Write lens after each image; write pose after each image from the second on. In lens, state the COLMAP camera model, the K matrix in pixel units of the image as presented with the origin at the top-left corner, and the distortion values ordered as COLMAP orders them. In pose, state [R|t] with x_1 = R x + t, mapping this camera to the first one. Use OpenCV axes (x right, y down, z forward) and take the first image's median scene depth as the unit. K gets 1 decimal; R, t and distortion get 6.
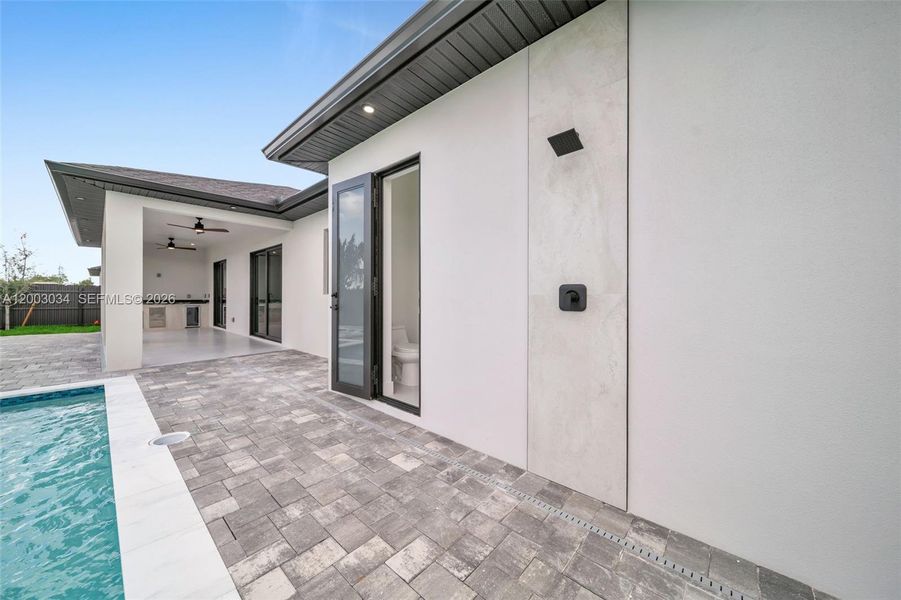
lens RADIAL K [[317.6, 0, 448.2], [0, 317.6, 298.8], [0, 0, 1]] dist [0.001788, -0.001395]
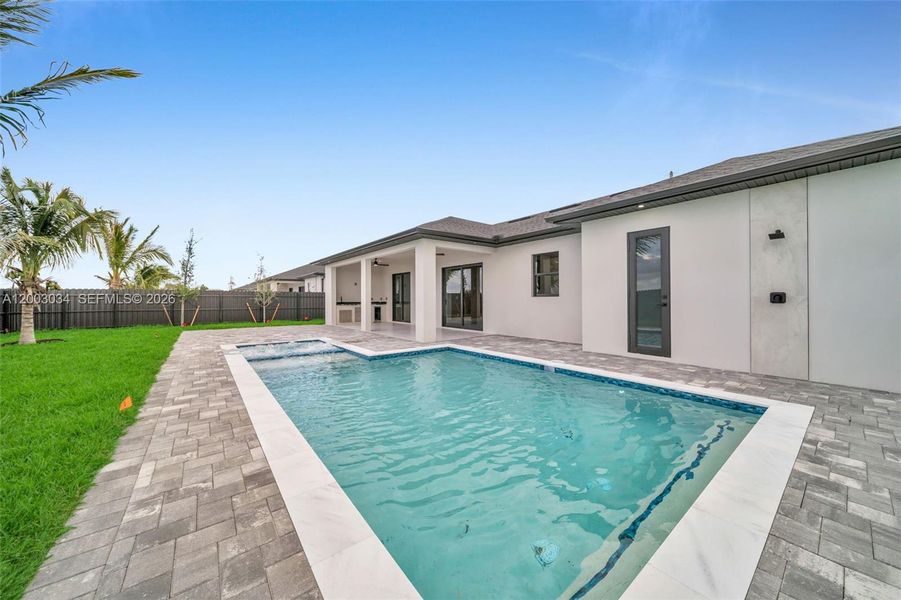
lens RADIAL K [[317.6, 0, 453.0], [0, 317.6, 298.2], [0, 0, 1]] dist [0.001788, -0.001395]
pose [[0.987182, -0.007374, -0.159427, -0.613992], [0.006192, 0.999950, -0.007909, 0.001902], [0.159477, 0.006821, 0.987178, -0.656842]]
